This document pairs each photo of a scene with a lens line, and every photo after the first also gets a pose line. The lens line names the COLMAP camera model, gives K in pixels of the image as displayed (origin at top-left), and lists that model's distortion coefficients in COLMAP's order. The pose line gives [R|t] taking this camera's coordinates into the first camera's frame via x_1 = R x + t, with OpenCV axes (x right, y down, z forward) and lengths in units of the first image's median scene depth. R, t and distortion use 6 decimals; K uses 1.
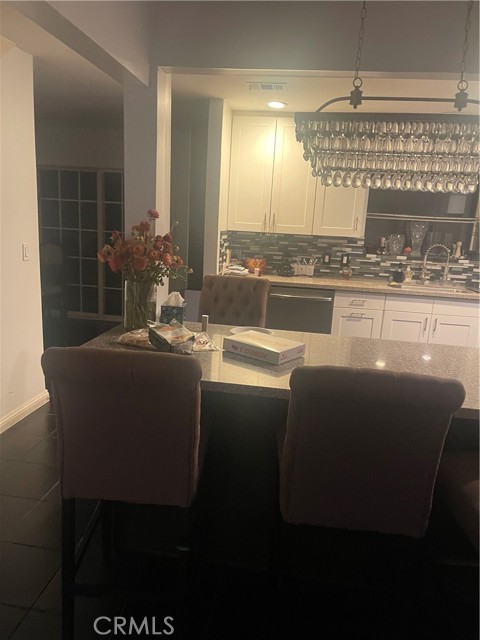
lens RADIAL K [[477.2, 0, 239.7], [0, 477.2, 326.6], [0, 0, 1]] dist [0.056722, -0.078453]
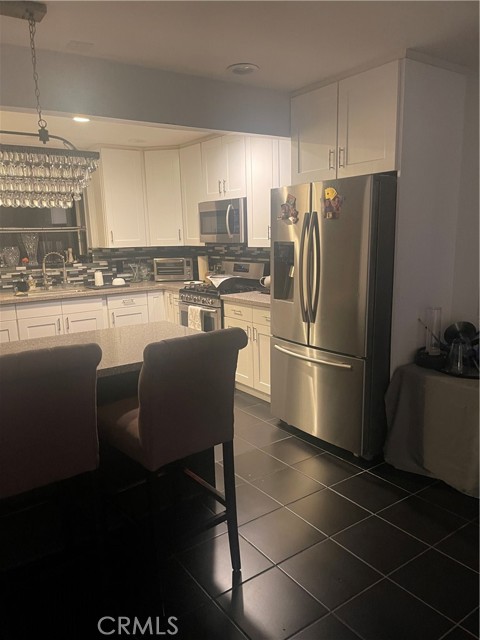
lens RADIAL K [[477.2, 0, 239.7], [0, 477.2, 326.6], [0, 0, 1]] dist [0.056722, -0.078453]
pose [[0.719976, -0.206717, 0.662498, -0.042831], [0.221246, 0.973167, 0.063212, 0.020295], [-0.657788, 0.101064, 0.746392, -0.088426]]
